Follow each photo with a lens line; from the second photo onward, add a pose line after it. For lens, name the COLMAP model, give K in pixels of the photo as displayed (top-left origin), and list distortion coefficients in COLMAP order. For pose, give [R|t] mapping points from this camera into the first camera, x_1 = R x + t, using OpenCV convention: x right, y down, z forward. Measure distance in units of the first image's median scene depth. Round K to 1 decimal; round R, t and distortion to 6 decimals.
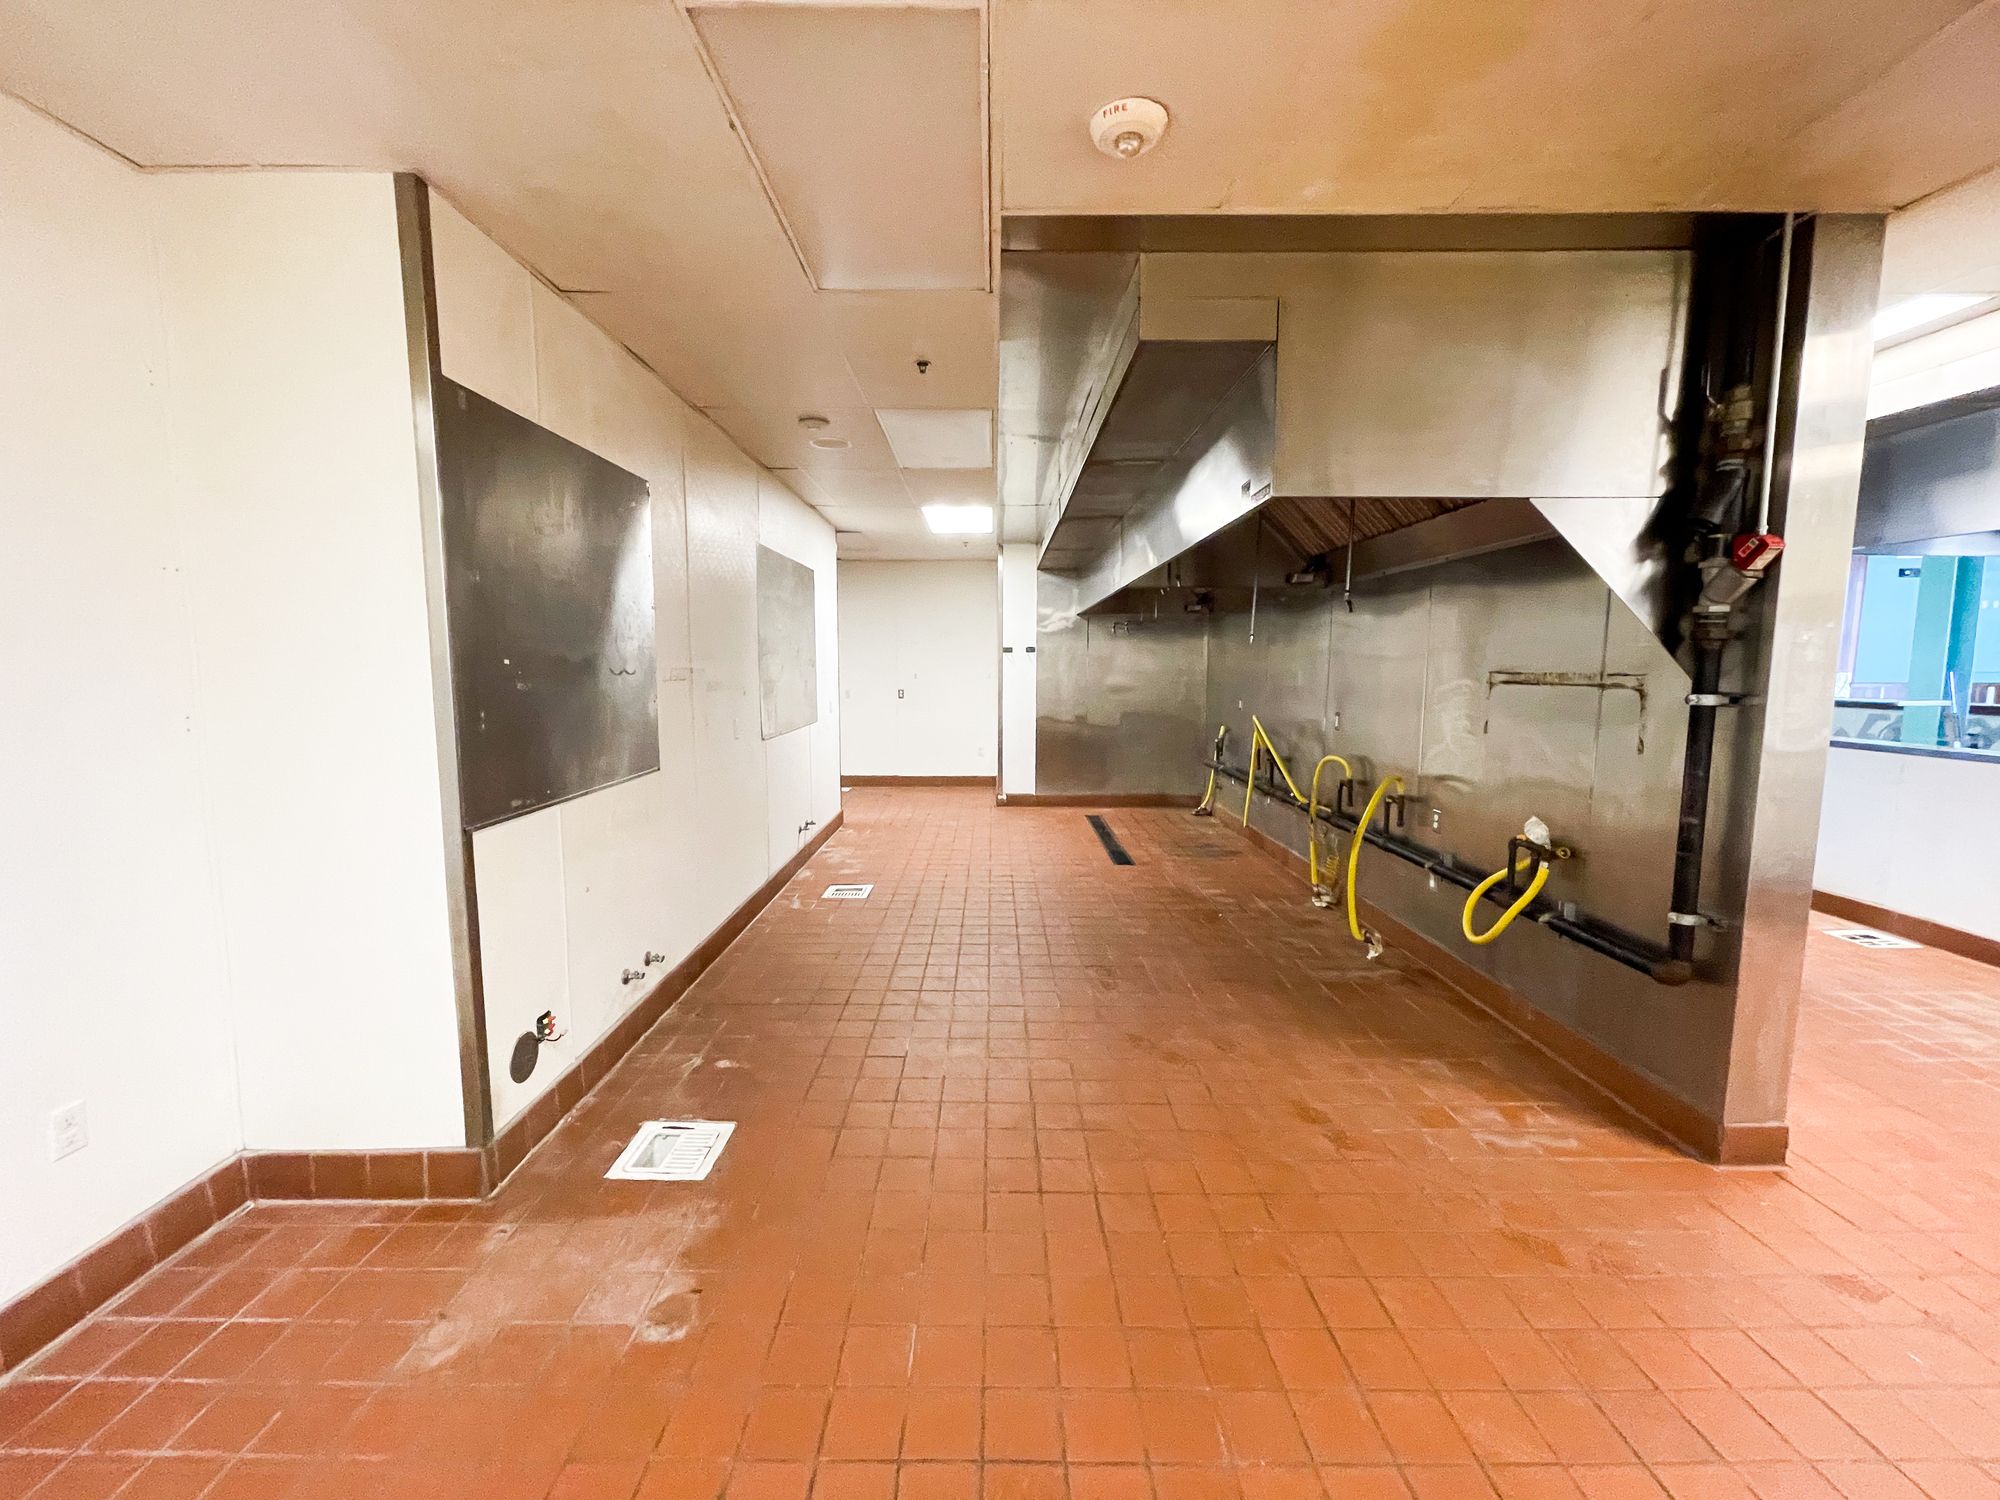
lens RADIAL K [[802.2, 0, 991.2], [0, 802.2, 750.4], [0, 0, 1]] dist [-0.010041, 0.003891]
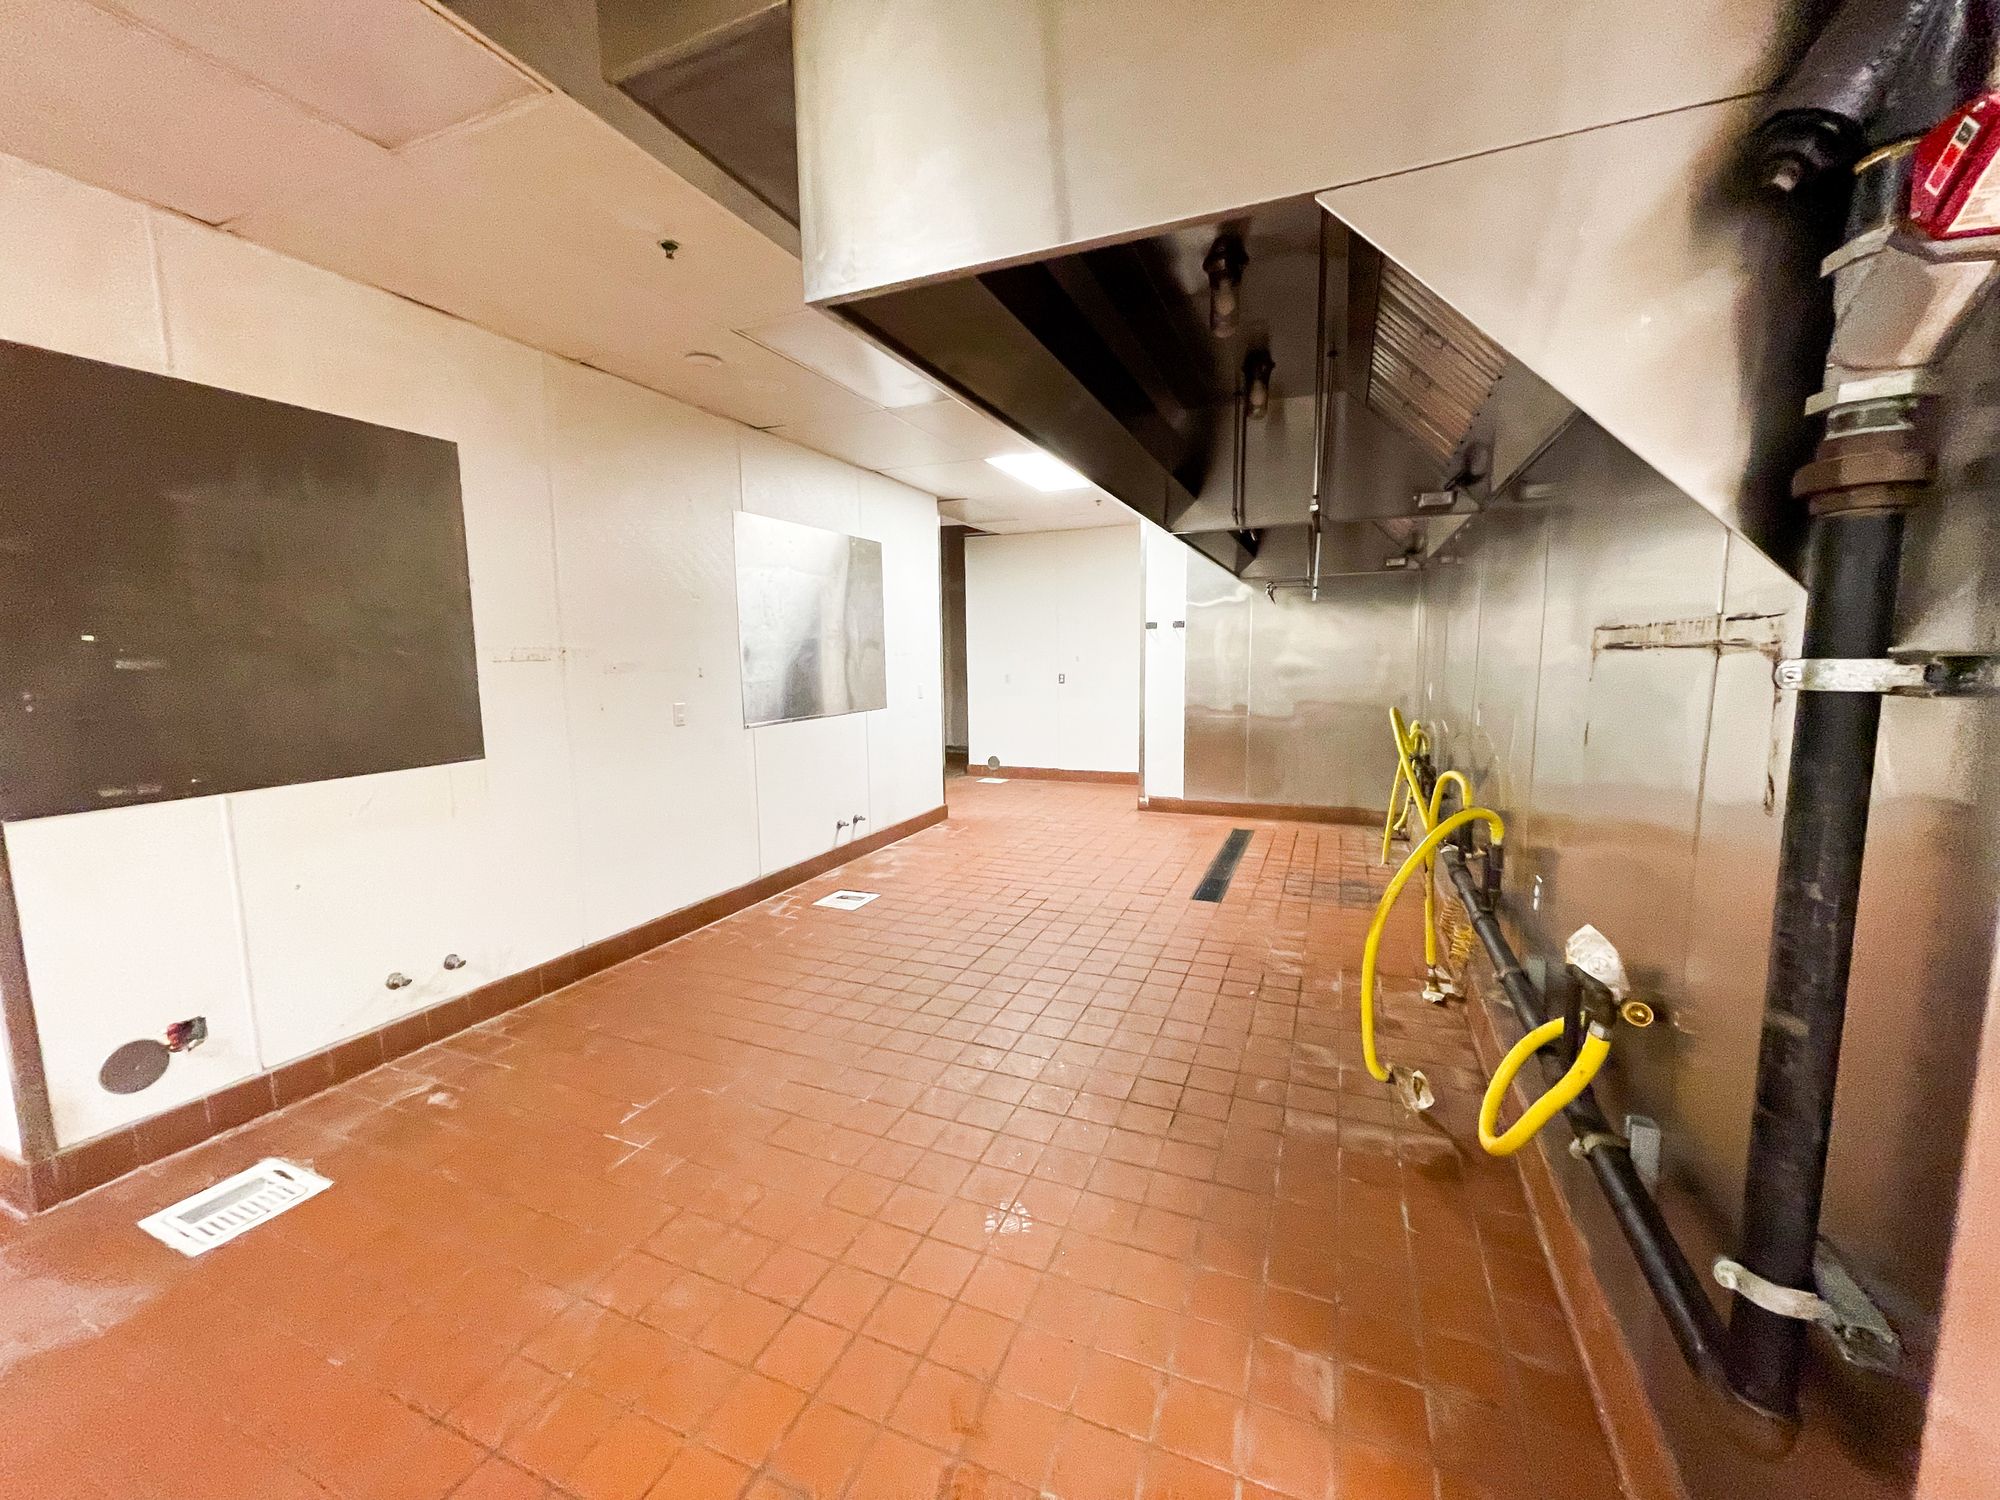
lens RADIAL K [[802.2, 0, 991.2], [0, 802.2, 750.4], [0, 0, 1]] dist [-0.010041, 0.003891]
pose [[0.920681, 0.032661, -0.388946, 0.444656], [-0.026032, 0.999412, 0.022304, -0.019196], [0.389446, -0.010410, 0.920991, 0.352674]]
